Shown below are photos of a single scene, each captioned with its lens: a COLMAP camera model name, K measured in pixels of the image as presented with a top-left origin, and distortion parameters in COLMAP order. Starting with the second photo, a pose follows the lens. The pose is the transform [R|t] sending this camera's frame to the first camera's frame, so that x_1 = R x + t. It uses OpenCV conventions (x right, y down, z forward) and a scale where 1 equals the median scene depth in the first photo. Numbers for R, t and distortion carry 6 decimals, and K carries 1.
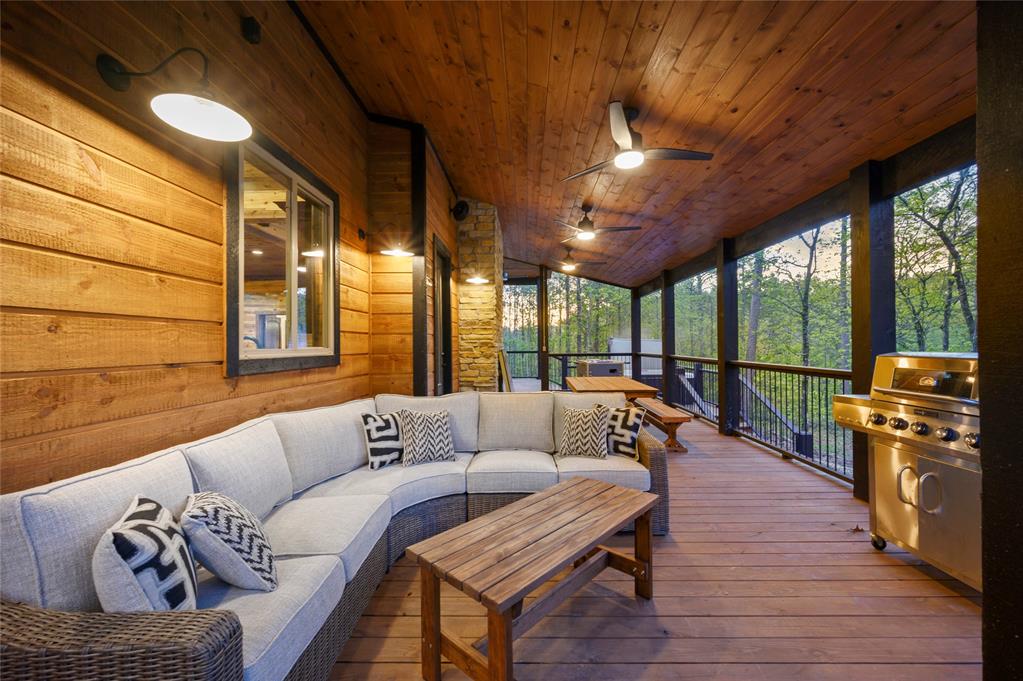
lens RADIAL K [[406.5, 0, 511.5], [0, 406.5, 340.5], [0, 0, 1]] dist [-0.000728, -0.000156]
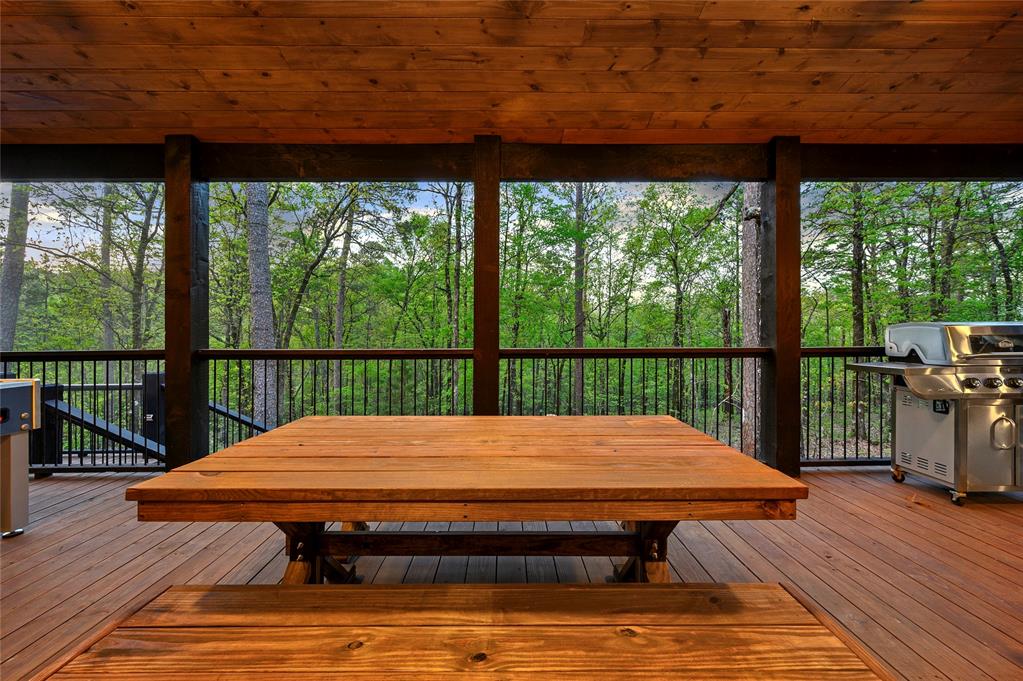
lens RADIAL K [[371.1, 0, 559.9], [0, 371.1, 326.3], [0, 0, 1]] dist [-0.000259, -0.000008]
pose [[-0.039234, 0.013542, 0.999138, -0.018544], [-0.004067, 0.999898, -0.013712, 0.030635], [-0.999222, -0.004602, -0.039175, 1.048037]]
